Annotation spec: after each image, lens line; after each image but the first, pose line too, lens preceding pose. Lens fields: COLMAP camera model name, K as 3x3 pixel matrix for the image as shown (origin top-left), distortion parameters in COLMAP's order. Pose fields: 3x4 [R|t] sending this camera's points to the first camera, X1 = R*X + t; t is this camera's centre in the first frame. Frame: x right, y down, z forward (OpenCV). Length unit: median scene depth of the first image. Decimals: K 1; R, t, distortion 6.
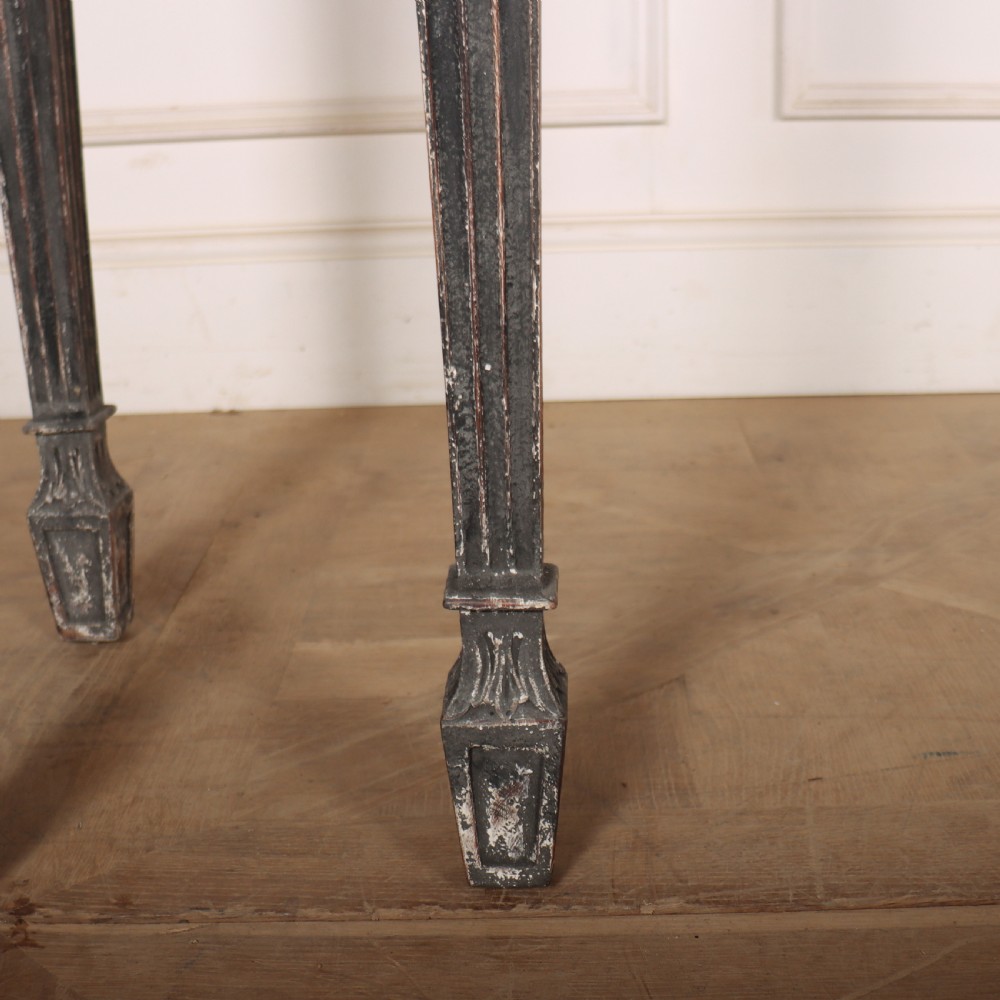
lens RADIAL K [[1690.1, 0, 536.3], [0, 1690.1, 681.7], [0, 0, 1]] dist [-0.177754, 0.162894]
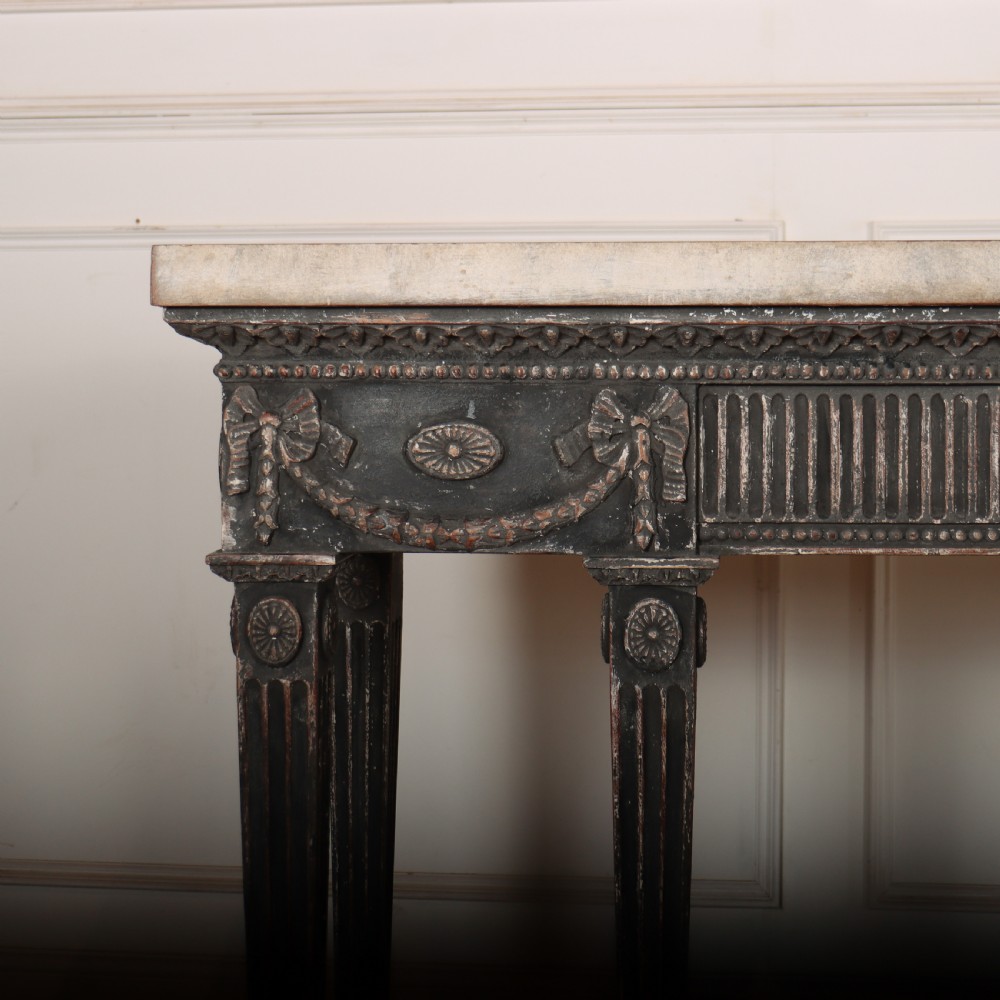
lens RADIAL K [[1950.9, 0, 501.6], [0, 1950.9, 404.5], [0, 0, 1]] dist [-0.103649, 0.145524]
pose [[0.994949, 0.030773, -0.095550, -0.012352], [-0.064238, 0.926621, -0.370468, -0.202024], [0.077138, 0.374734, 0.923918, -0.964717]]
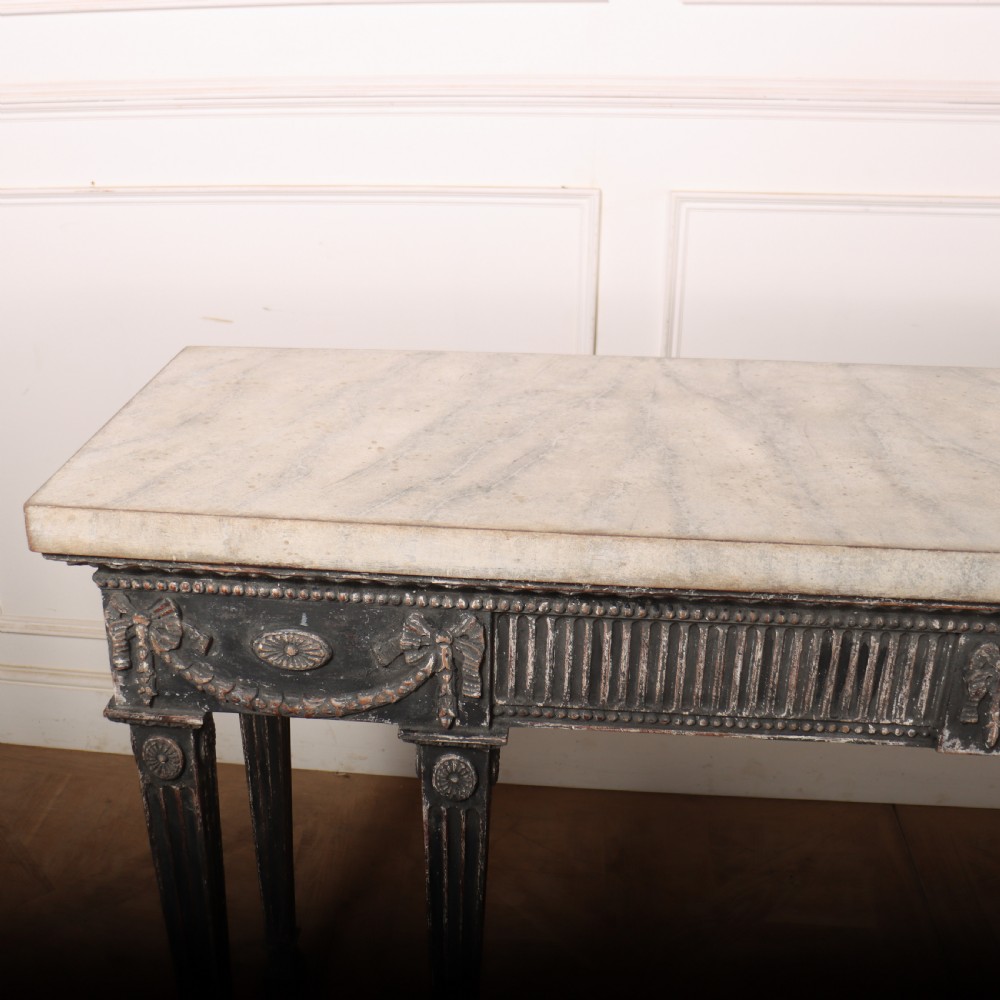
lens RADIAL K [[1231.3, 0, 392.8], [0, 1231.3, 495.7], [0, 0, 1]] dist [-0.191864, 0.196961]
pose [[0.991780, 0.061902, -0.111985, 0.022779], [-0.059652, 0.997947, 0.023331, -0.907580], [0.113200, -0.016459, 0.993436, -0.689062]]
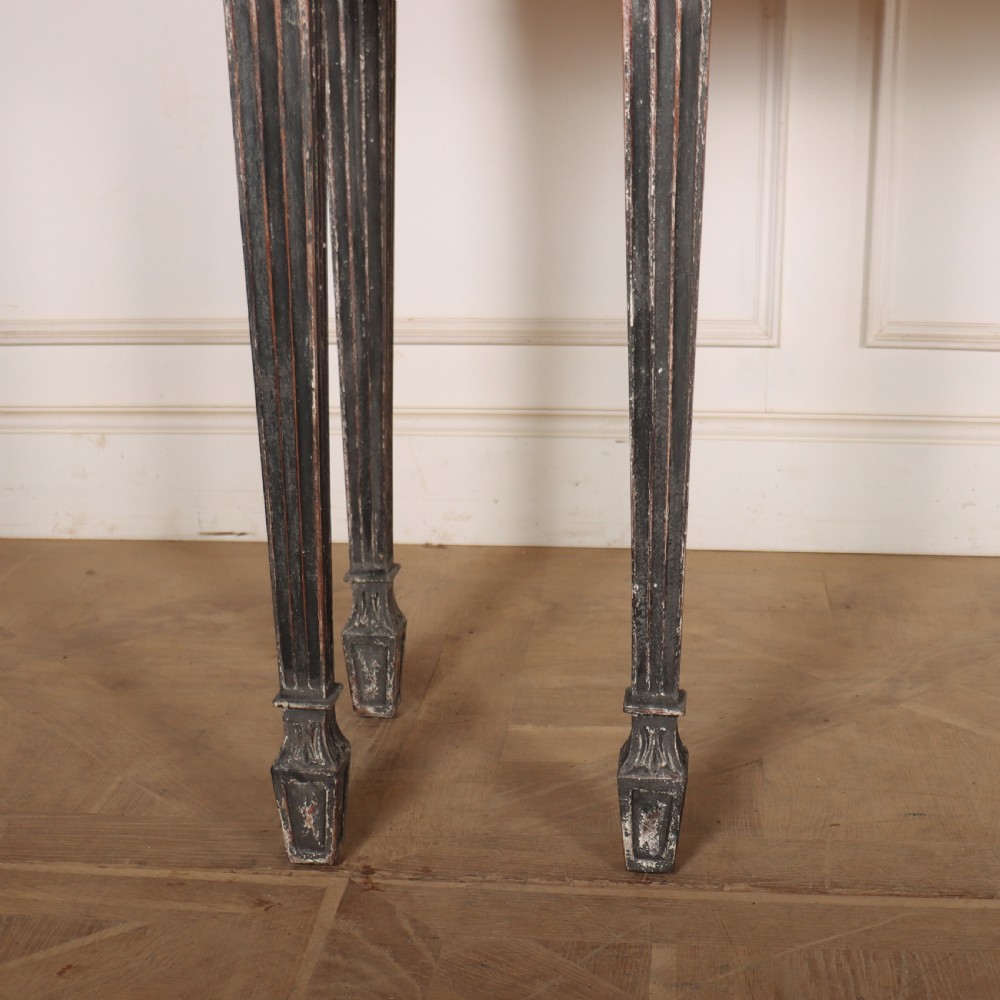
lens RADIAL K [[1848.9, 0, 497.9], [0, 1848.9, 771.8], [0, 0, 1]] dist [-0.184705, 0.126299]
pose [[0.995663, 0.051993, -0.077151, -0.025272], [-0.051848, 0.998647, 0.003878, 0.015559], [0.077248, 0.000139, 0.997012, -0.779505]]
